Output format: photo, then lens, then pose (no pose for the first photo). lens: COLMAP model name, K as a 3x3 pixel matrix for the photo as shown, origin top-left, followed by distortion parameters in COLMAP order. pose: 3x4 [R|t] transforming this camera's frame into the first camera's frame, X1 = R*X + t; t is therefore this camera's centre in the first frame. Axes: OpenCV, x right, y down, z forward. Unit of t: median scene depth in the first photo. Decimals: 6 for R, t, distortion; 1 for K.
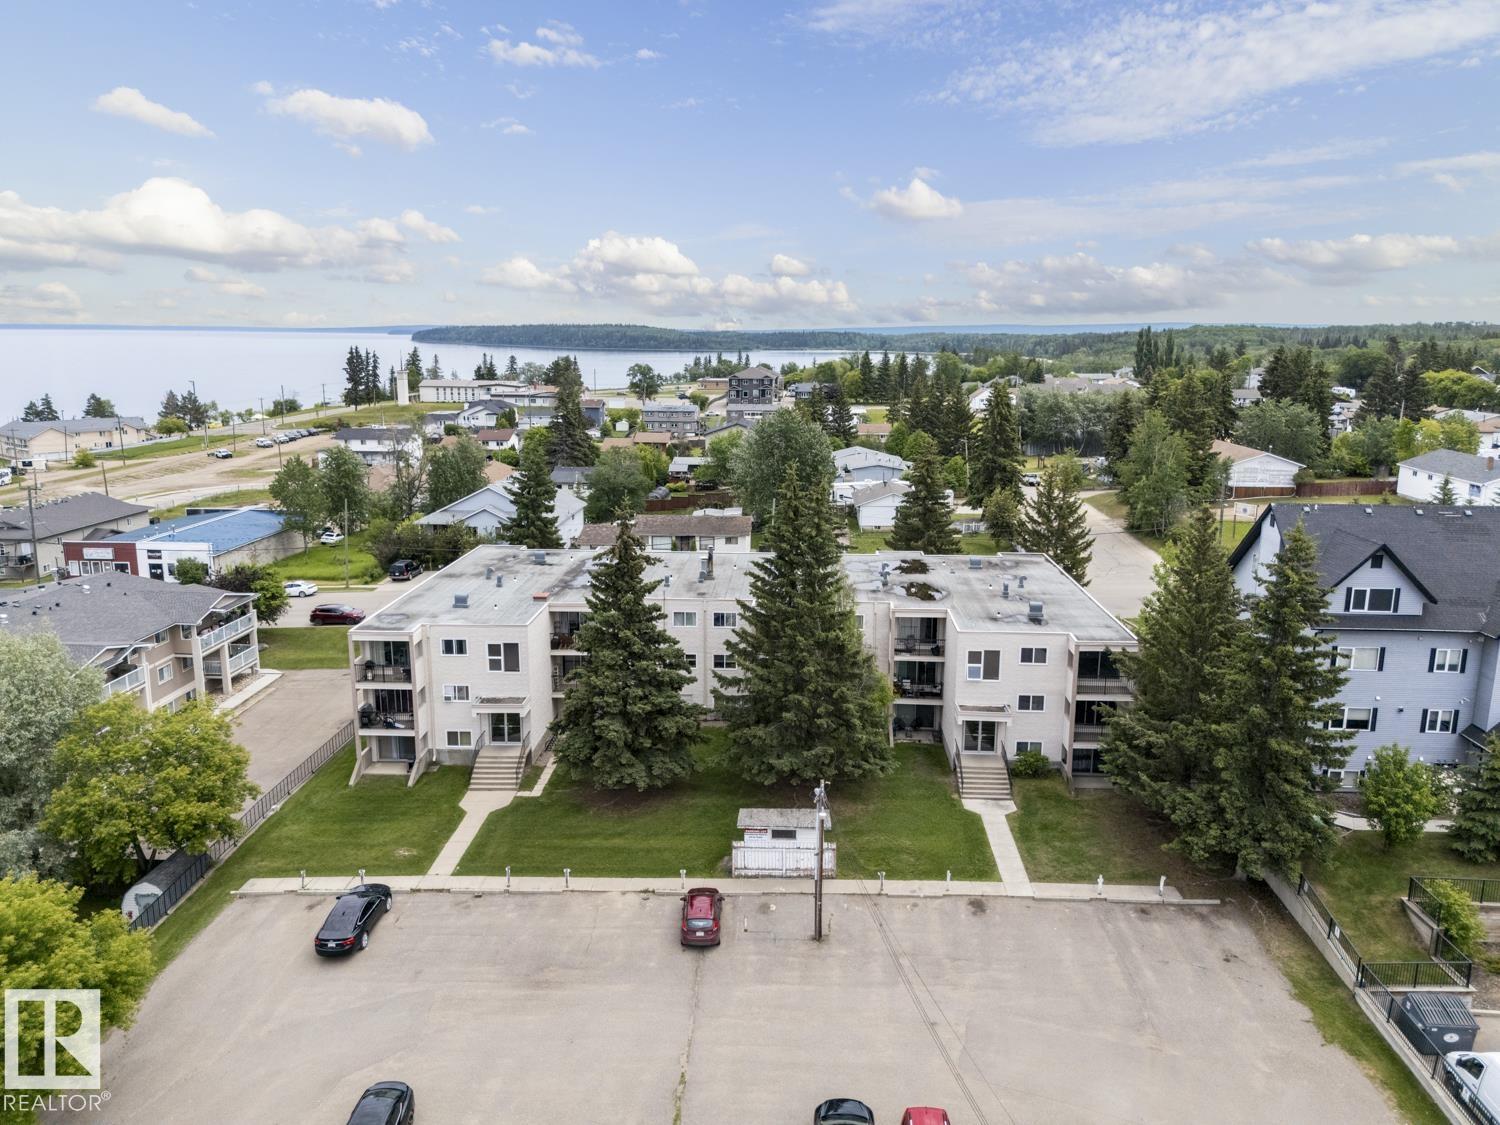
lens RADIAL K [[1096.6, 0, 750.0], [0, 1096.6, 562.5], [0, 0, 1]] dist [0.097789, -0.124091]
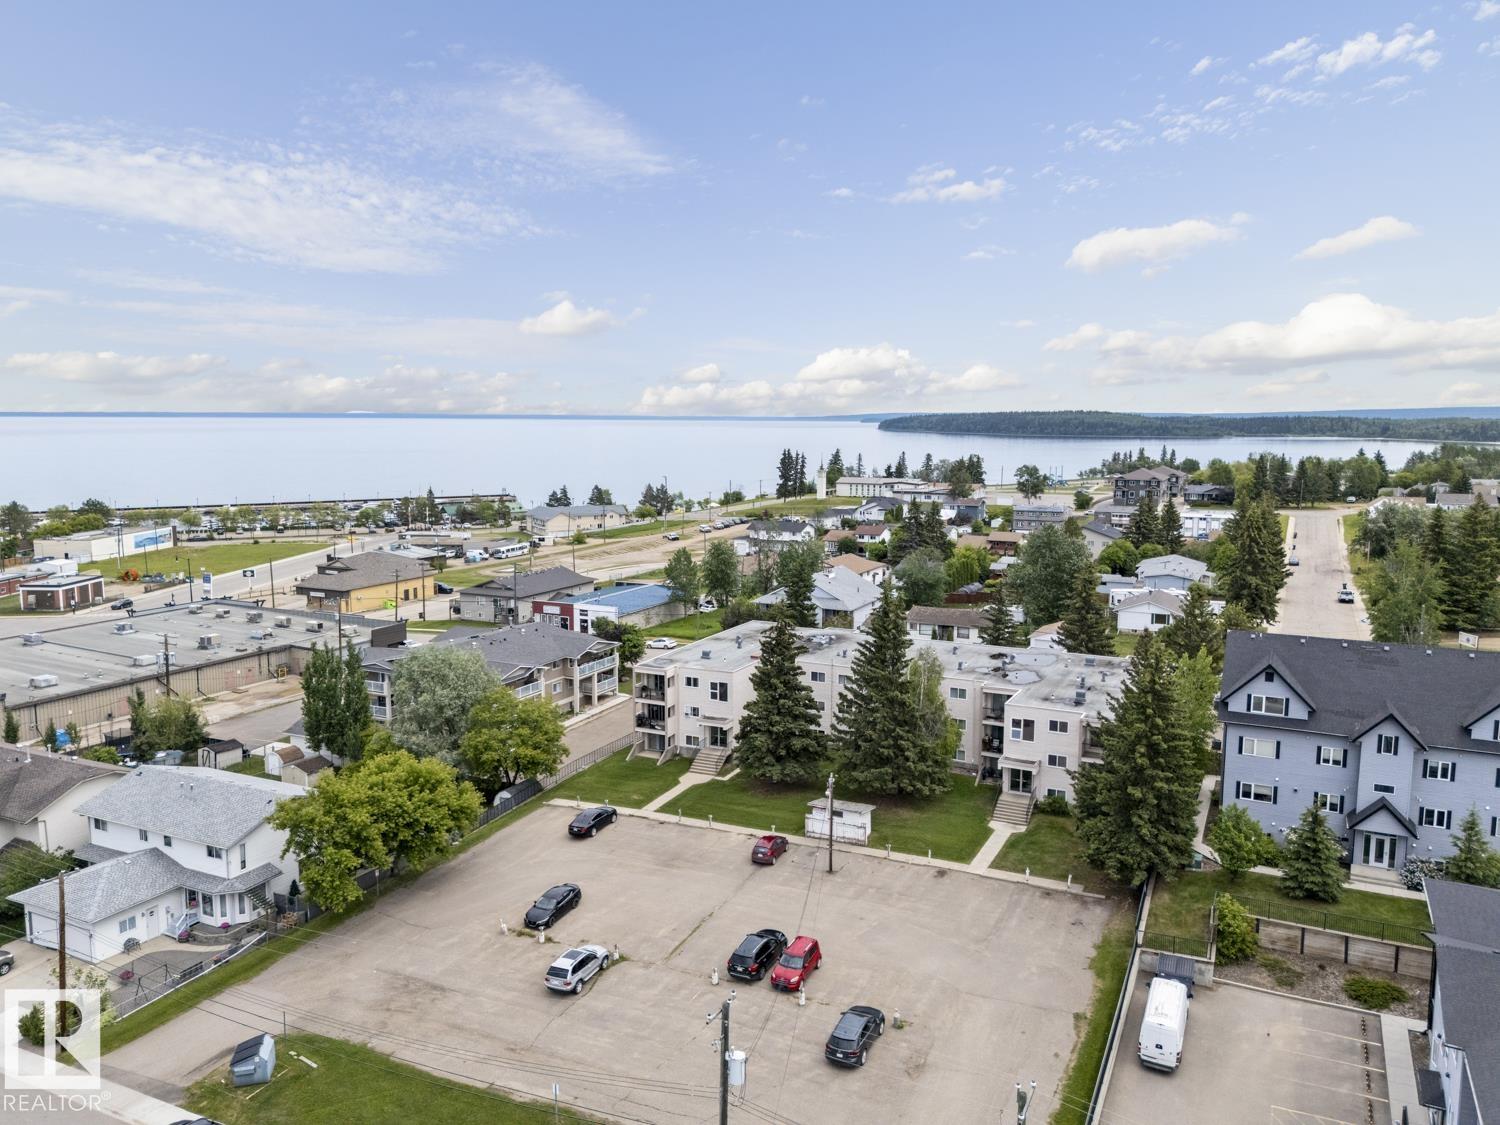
lens RADIAL K [[1096.6, 0, 750.0], [0, 1096.6, 562.5], [0, 0, 1]] dist [0.097789, -0.124091]
pose [[0.916285, 0.047808, -0.397663, 0.425049], [-0.077321, 0.995288, -0.058506, -0.009281], [0.392992, 0.084355, 0.915664, -0.428157]]
